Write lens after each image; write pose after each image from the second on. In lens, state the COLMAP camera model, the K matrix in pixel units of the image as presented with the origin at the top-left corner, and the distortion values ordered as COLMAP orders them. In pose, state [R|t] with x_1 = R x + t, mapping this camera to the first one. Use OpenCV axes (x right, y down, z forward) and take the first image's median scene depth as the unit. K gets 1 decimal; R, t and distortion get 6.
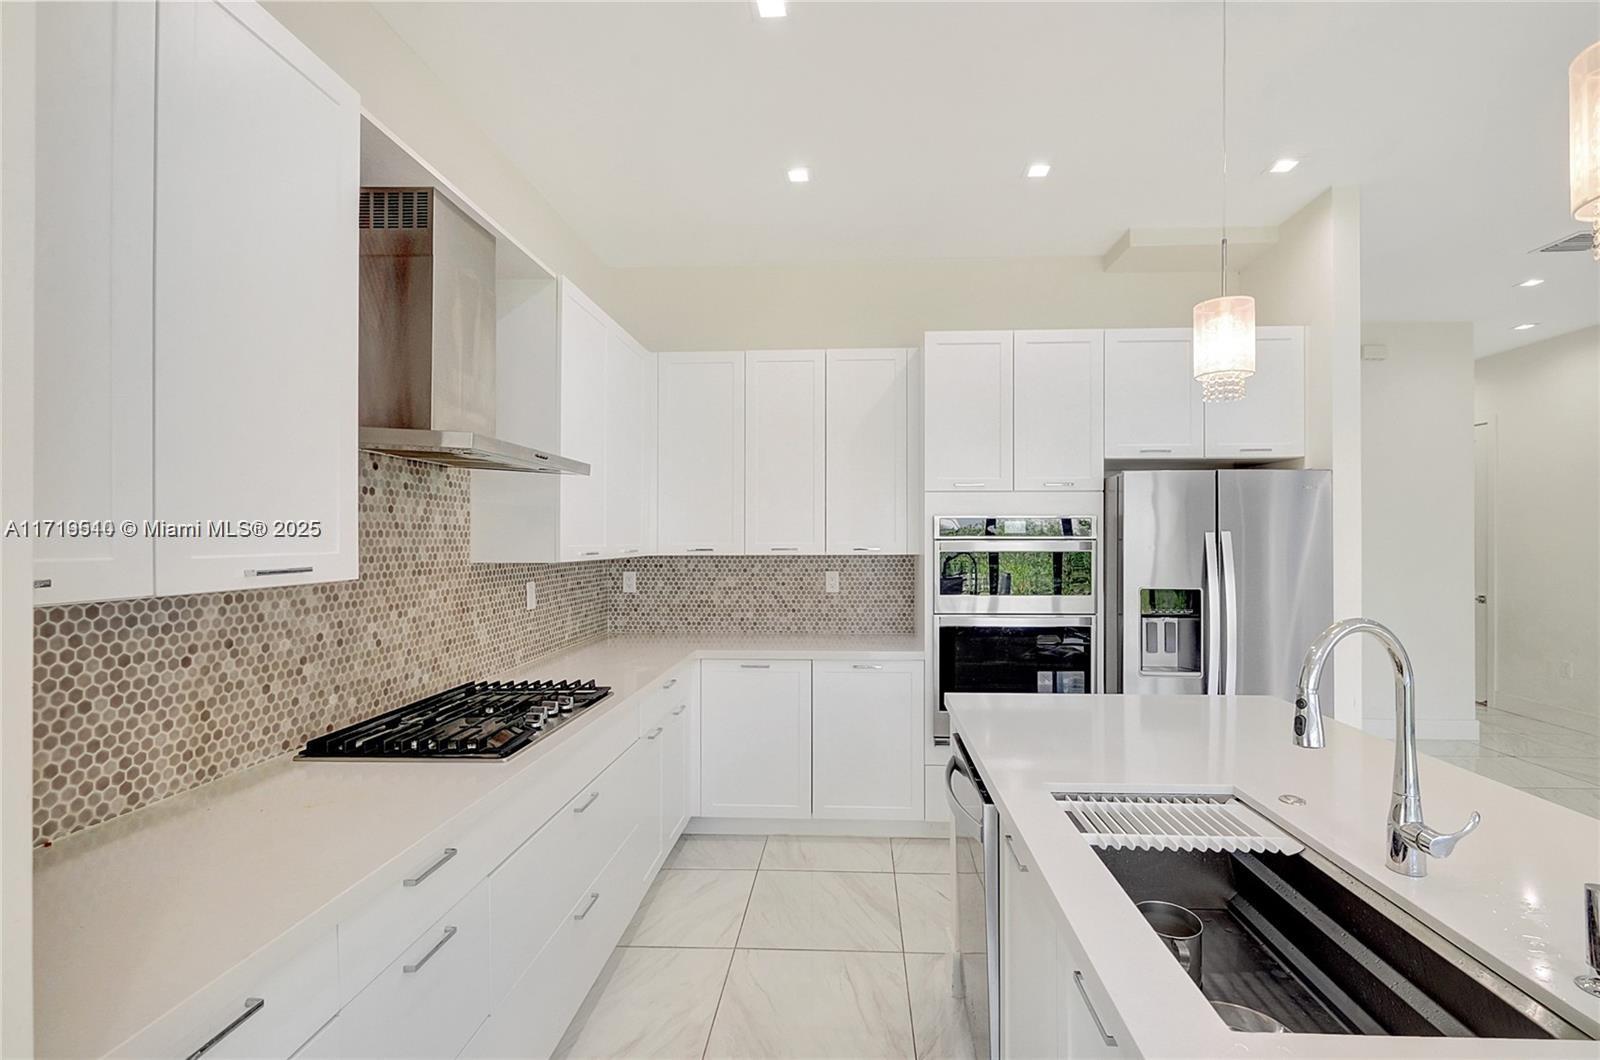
lens RADIAL K [[722.0, 0, 800.0], [0, 722.0, 530.0], [0, 0, 1]] dist [-0.000369, -0.000017]
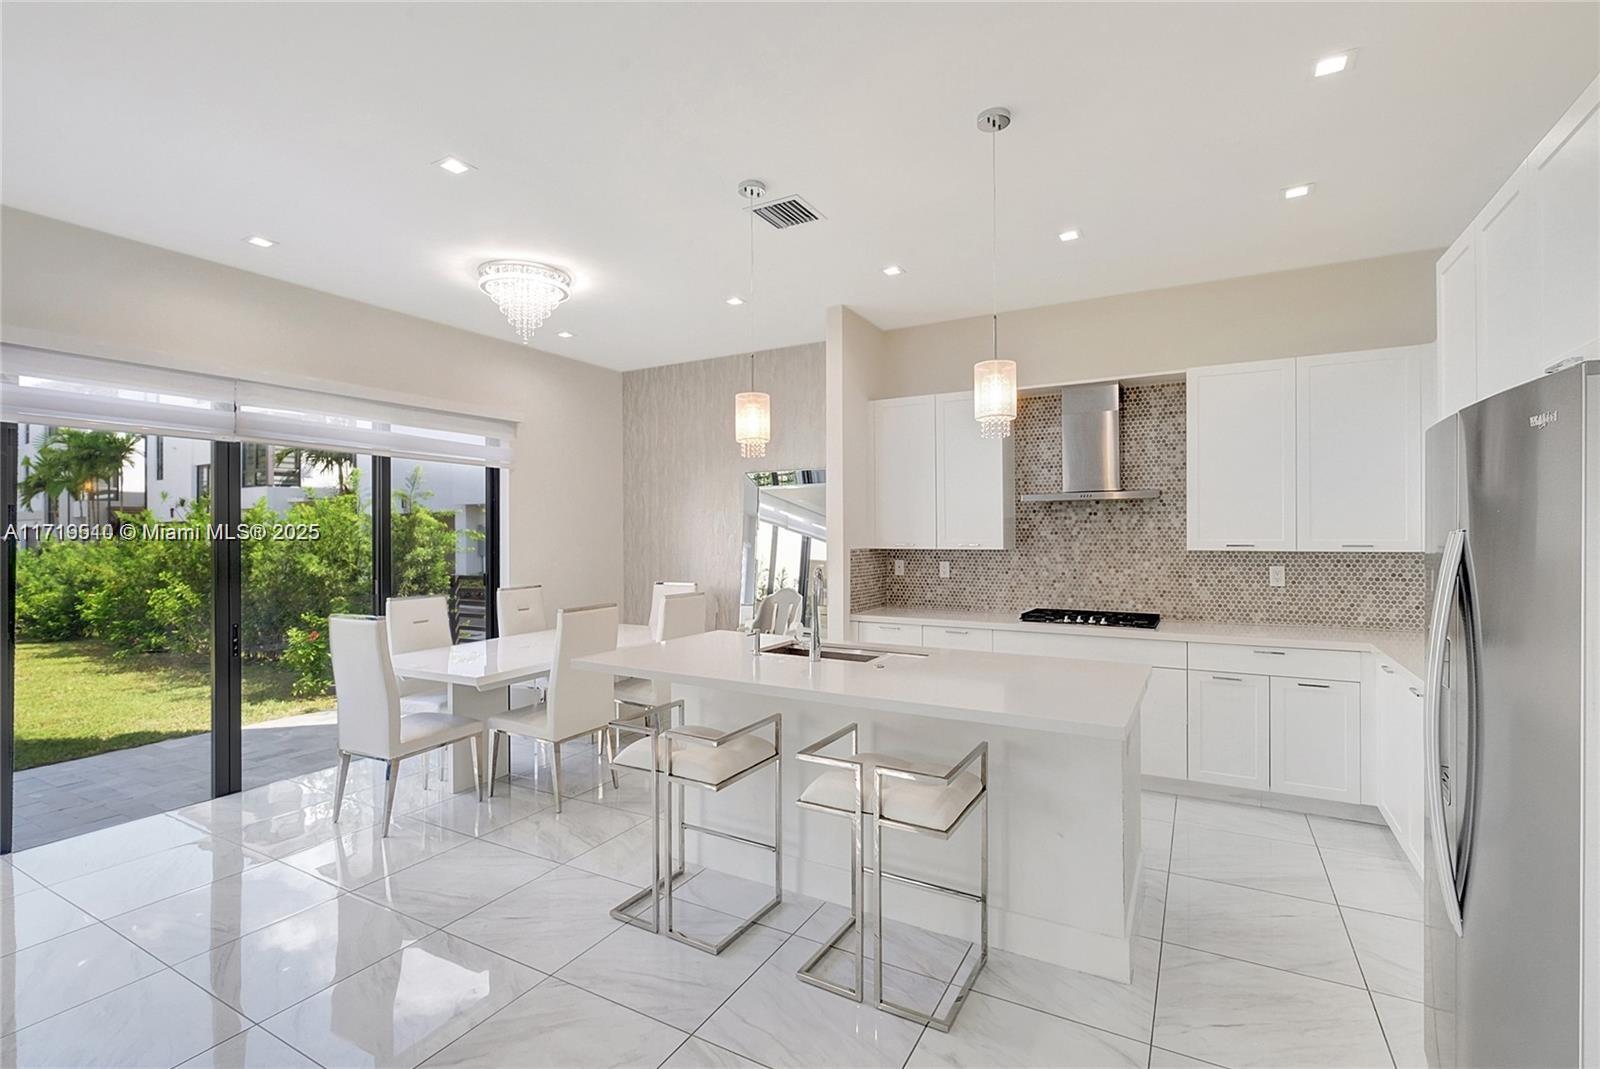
lens RADIAL K [[721.9, 0, 800.0], [0, 721.9, 534.5], [0, 0, 1]] dist [0.000177, 0.000020]
pose [[-0.415524, 0.005781, -0.909564, 1.681278], [0.015070, 0.999886, -0.000530, -0.001773], [0.909457, -0.013927, -0.415564, 1.007714]]
